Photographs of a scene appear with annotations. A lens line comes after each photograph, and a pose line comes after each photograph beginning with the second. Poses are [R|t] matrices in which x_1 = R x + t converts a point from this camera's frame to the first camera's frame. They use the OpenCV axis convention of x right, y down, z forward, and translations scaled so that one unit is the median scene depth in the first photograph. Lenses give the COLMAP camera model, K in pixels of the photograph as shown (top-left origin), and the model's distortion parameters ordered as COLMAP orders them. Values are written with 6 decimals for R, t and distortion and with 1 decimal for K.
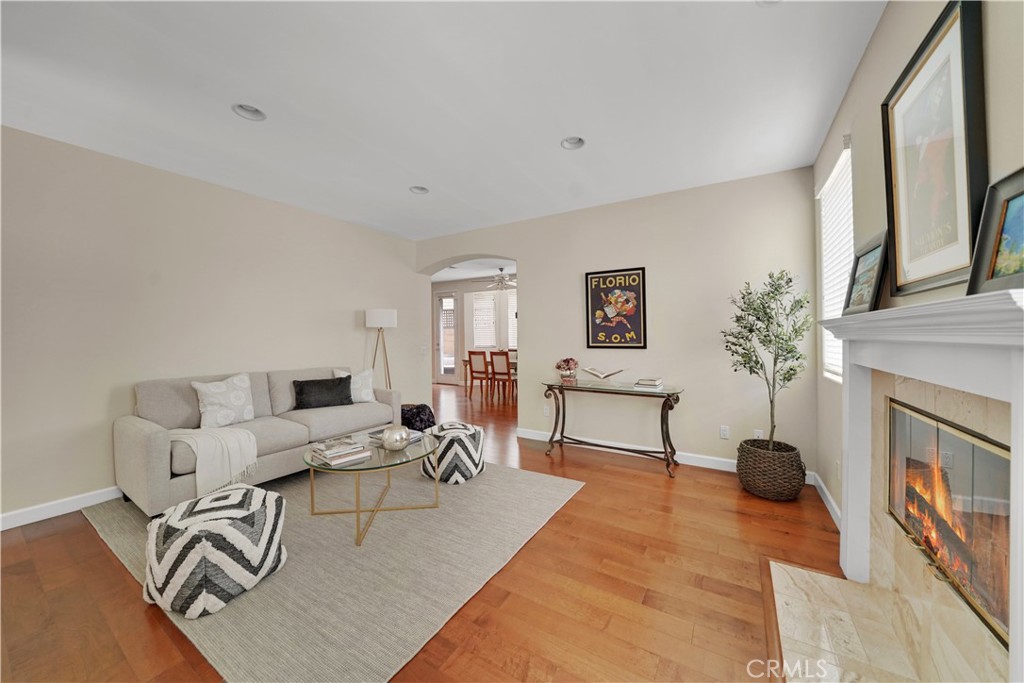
lens RADIAL K [[365.0, 0, 522.4], [0, 365.0, 337.5], [0, 0, 1]] dist [-0.000148, -0.000029]
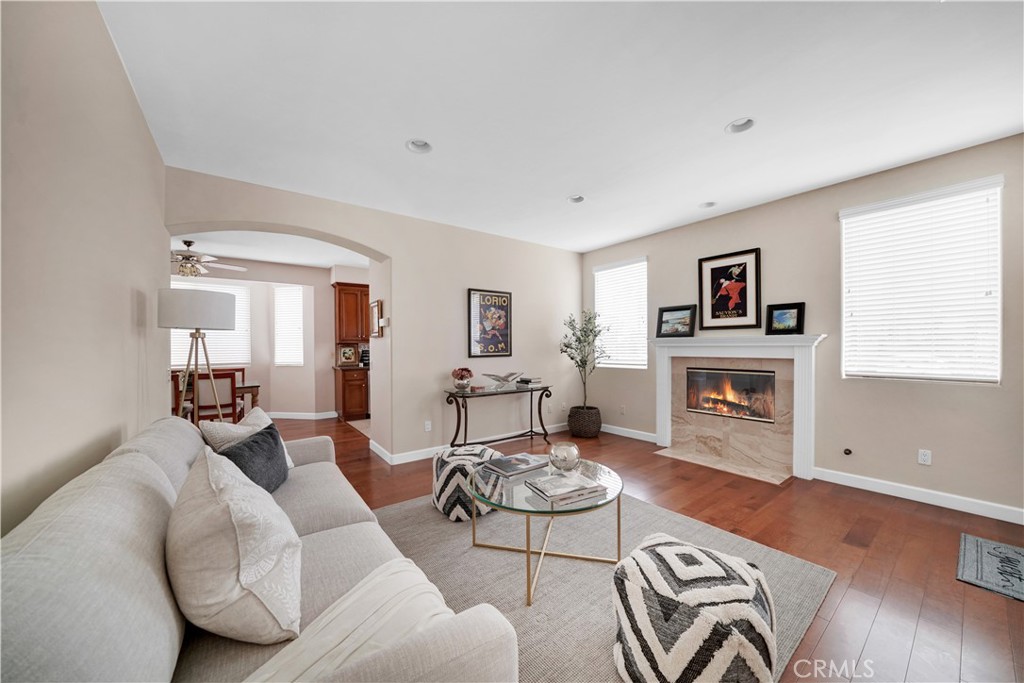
lens RADIAL K [[360.7, 0, 506.3], [0, 360.7, 346.3], [0, 0, 1]] dist [-0.001494, -0.000059]
pose [[0.395047, -0.004411, 0.918650, -0.815534], [0.012182, 0.999926, -0.000437, -0.003454], [-0.918580, 0.011364, 0.395072, 0.502918]]
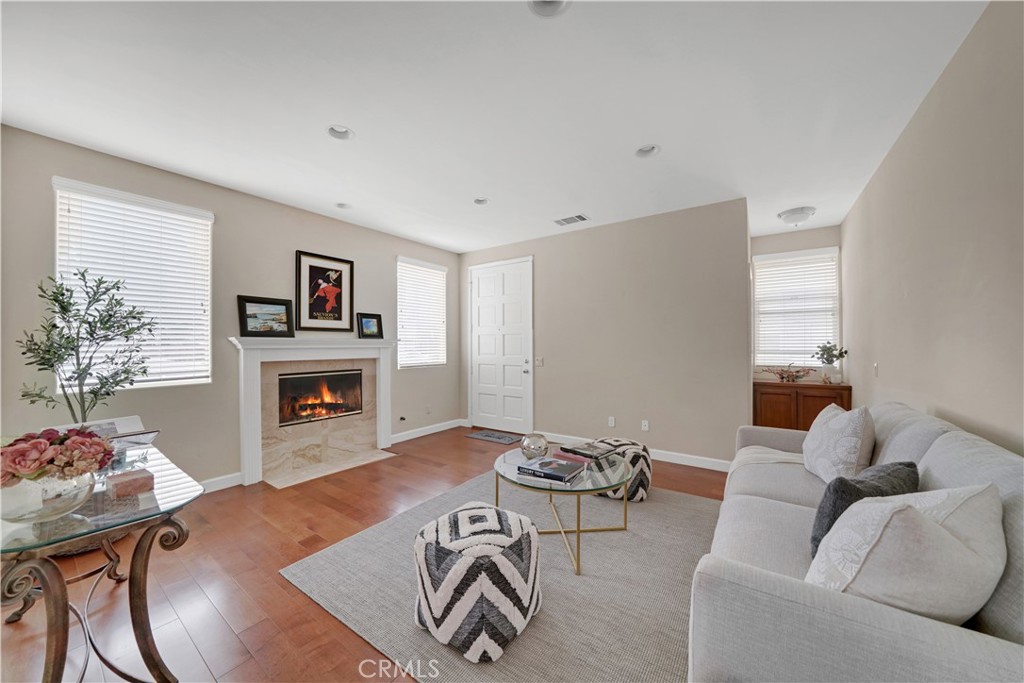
lens RADIAL K [[360.7, 0, 506.3], [0, 360.7, 346.3], [0, 0, 1]] dist [-0.001494, -0.000059]
pose [[-0.993289, 0.003108, 0.115613, -0.238477], [0.004094, 0.999957, 0.008294, -0.008624], [-0.115582, 0.008712, -0.993260, 1.307743]]
